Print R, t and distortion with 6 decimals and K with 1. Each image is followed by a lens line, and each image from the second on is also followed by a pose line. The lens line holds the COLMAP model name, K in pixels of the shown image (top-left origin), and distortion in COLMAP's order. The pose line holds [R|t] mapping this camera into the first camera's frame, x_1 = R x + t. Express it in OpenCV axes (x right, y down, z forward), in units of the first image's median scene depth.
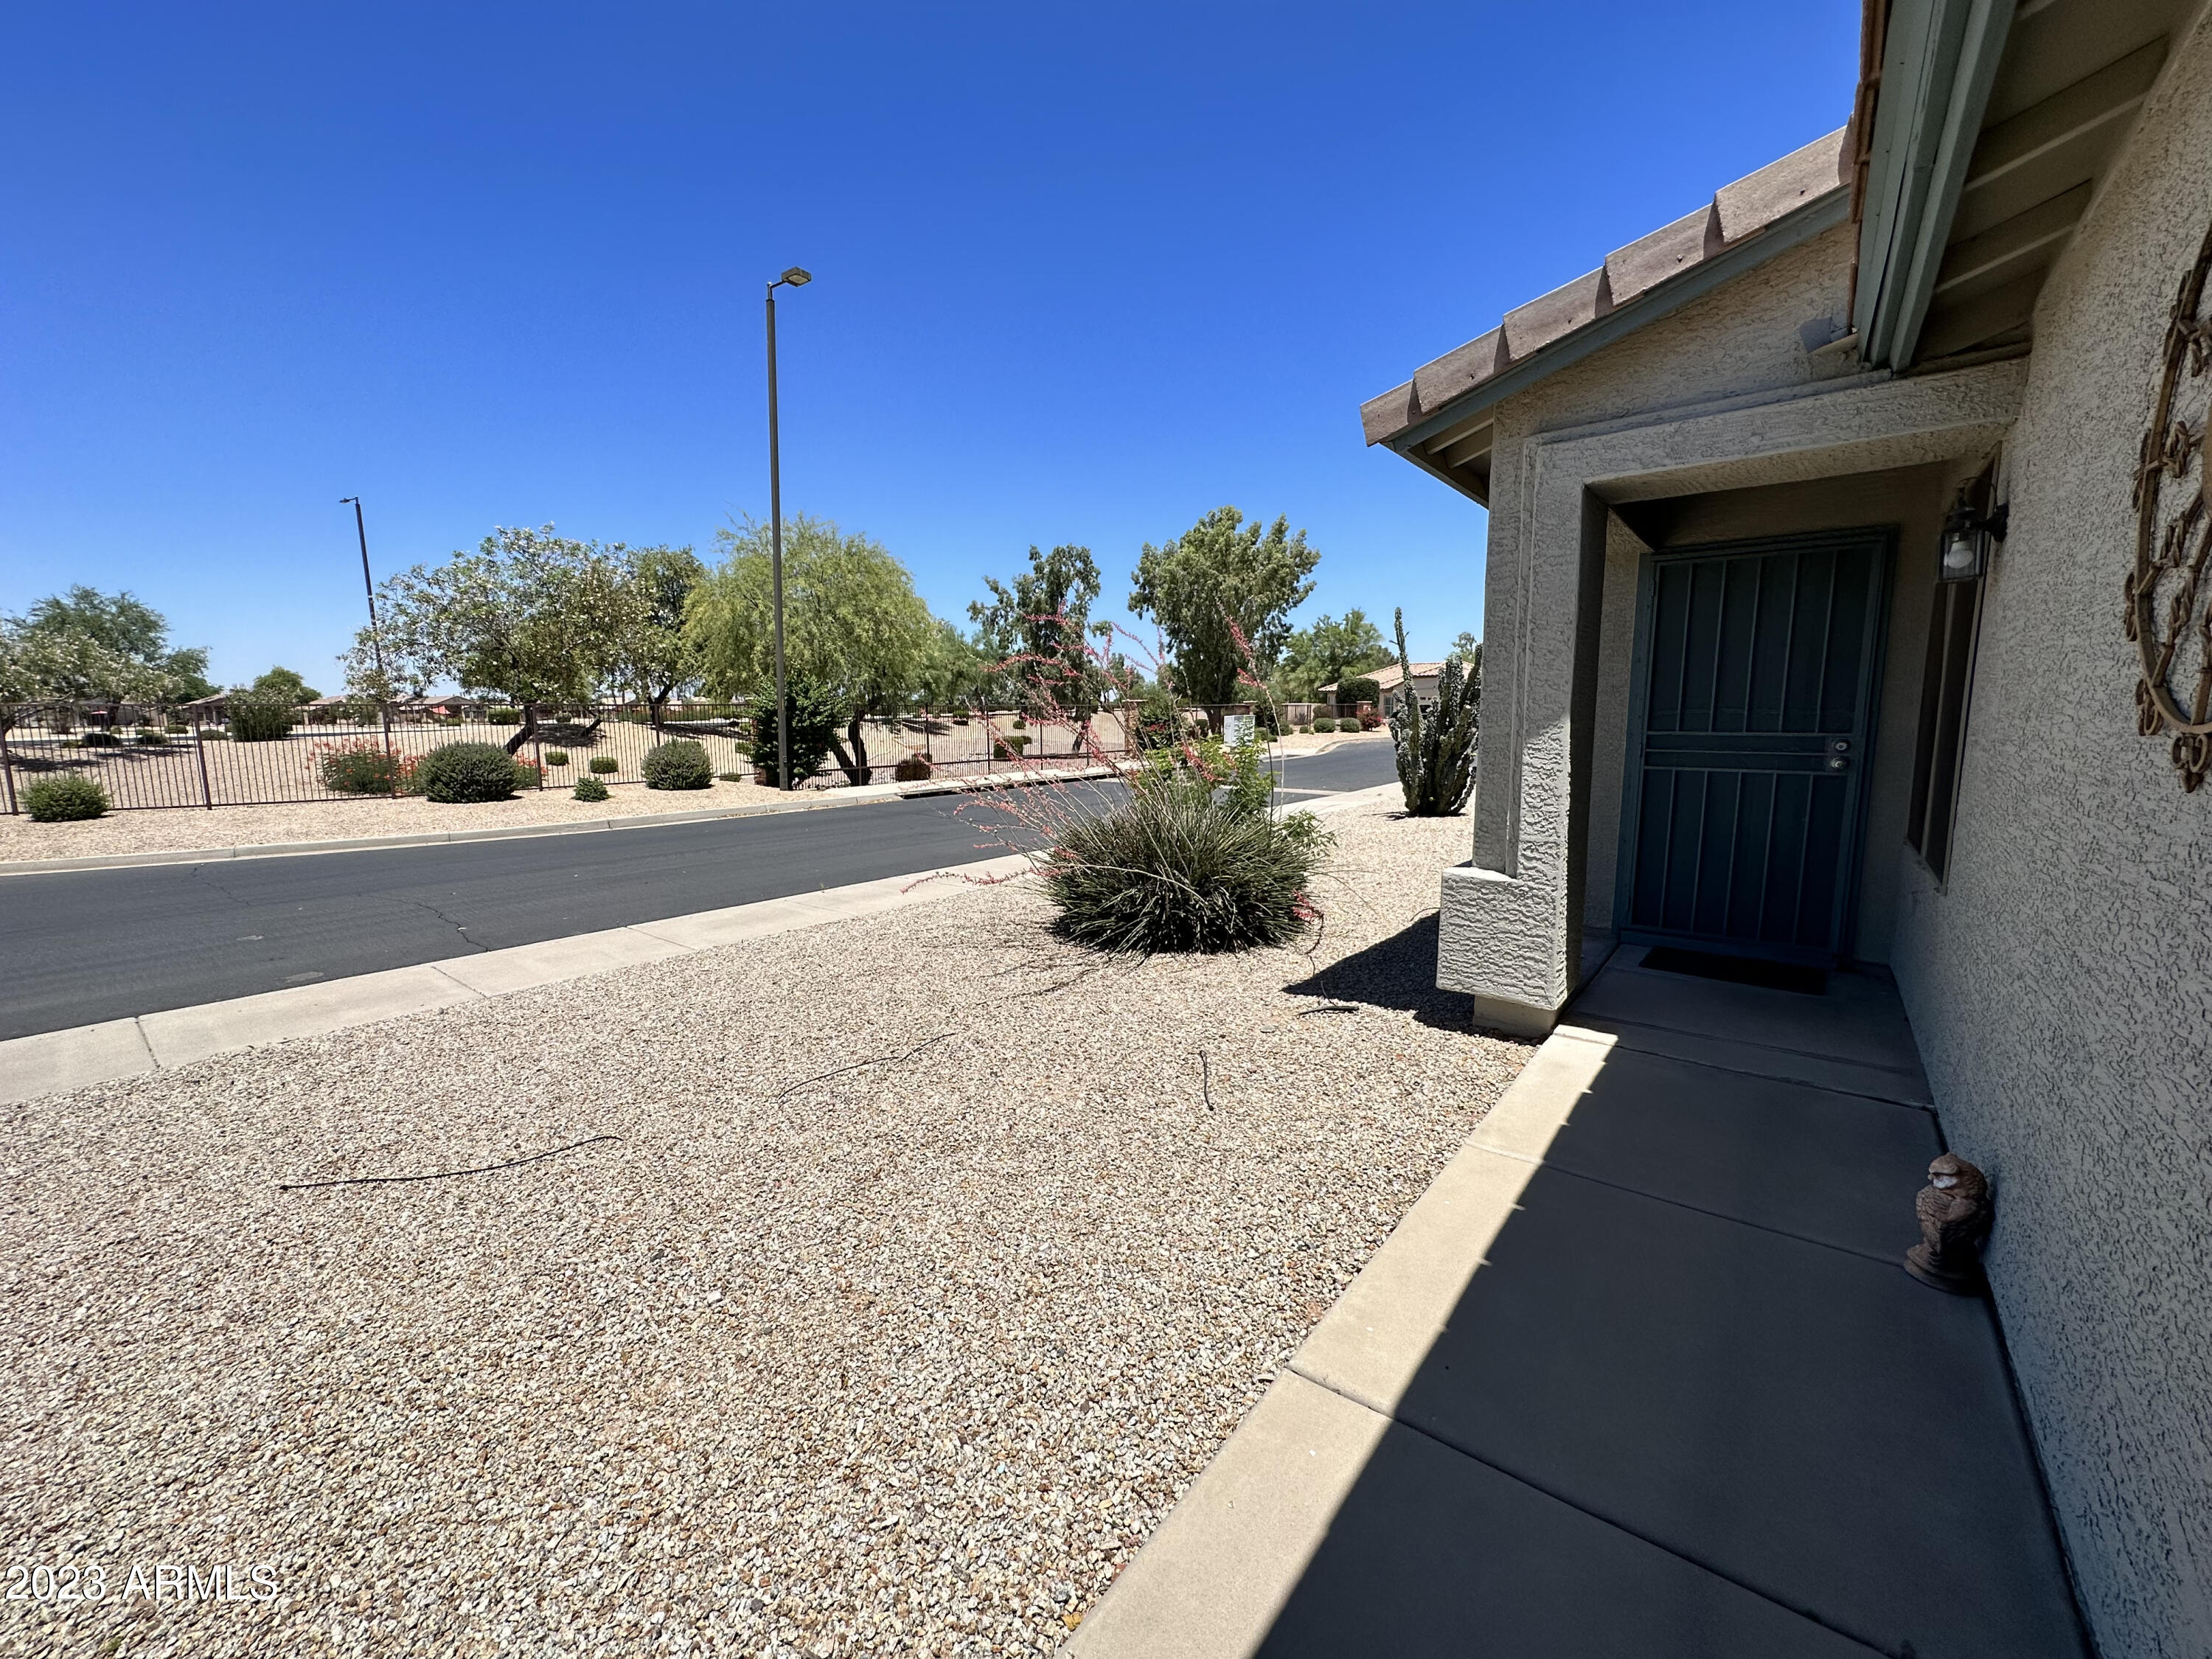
lens RADIAL K [[892.5, 0, 1106.0], [0, 892.5, 829.5], [0, 0, 1]] dist [-0.001084, -0.000153]
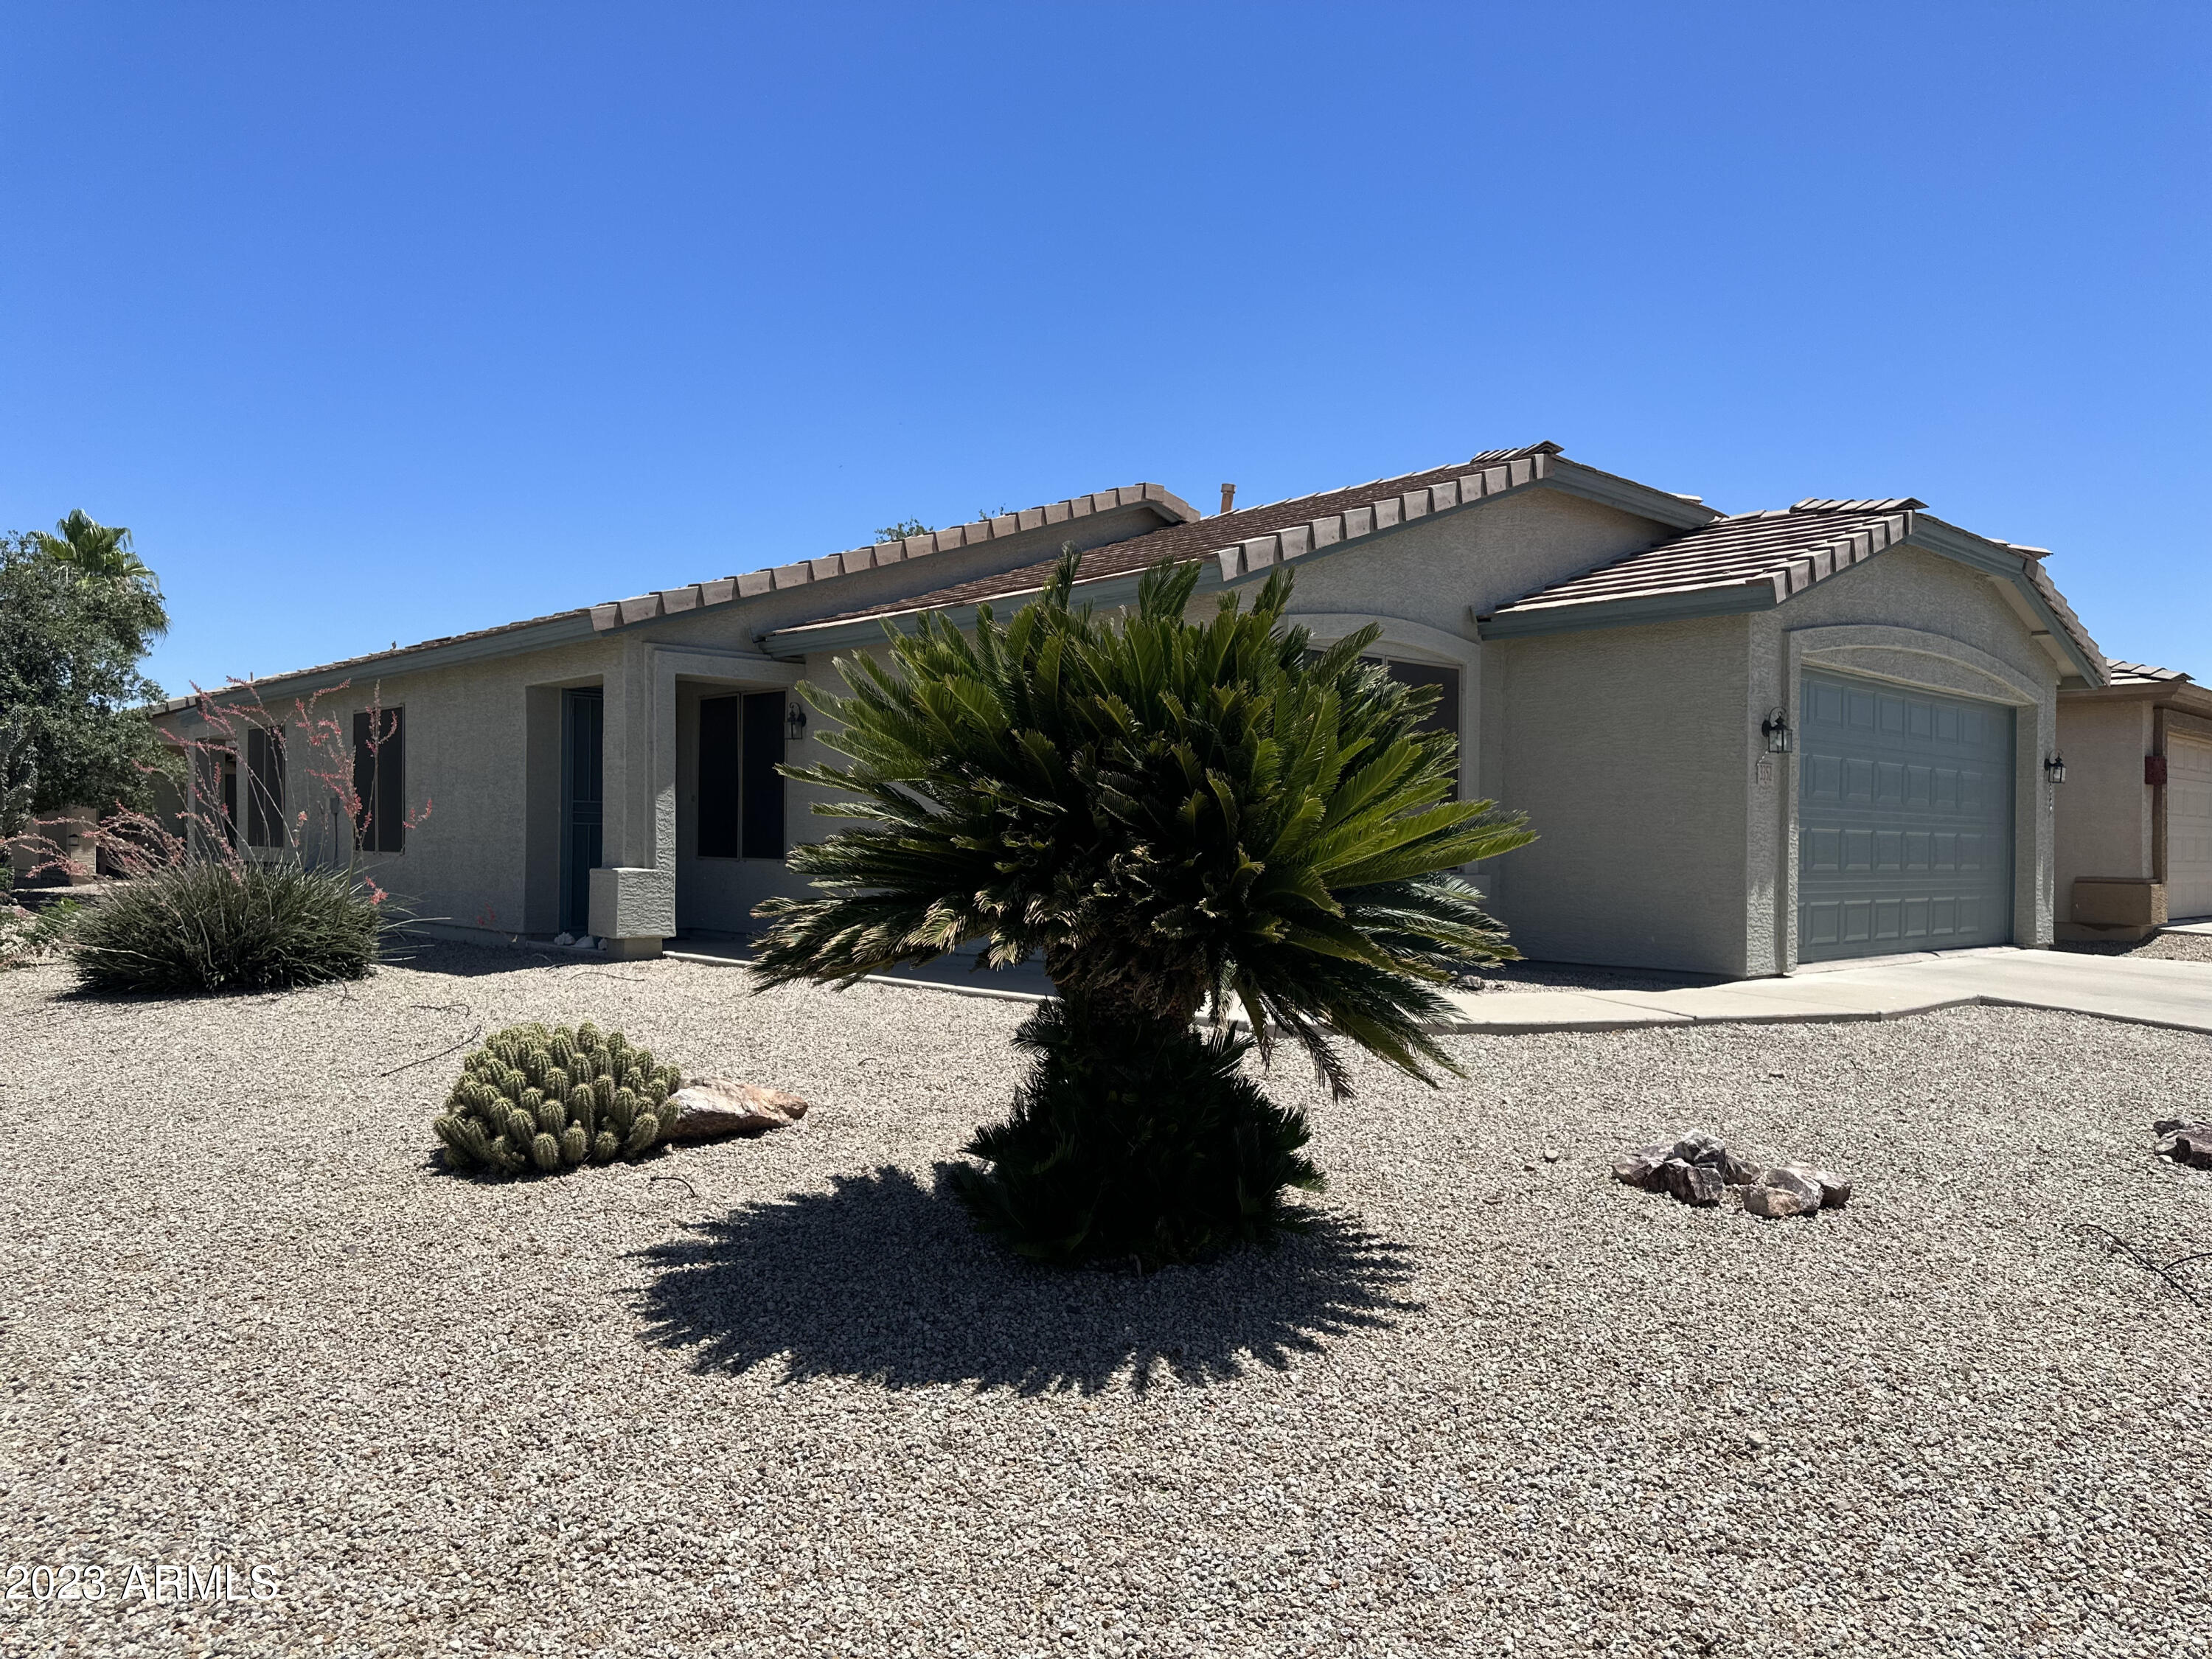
lens RADIAL K [[1596.7, 0, 988.9], [0, 1596.7, 825.4], [0, 0, 1]] dist [-0.003414, -0.002415]
pose [[0.179941, 0.012725, 0.983595, -0.848973], [0.114976, 0.992790, -0.033878, 0.049275], [-0.976935, 0.119186, 0.177180, -0.092386]]
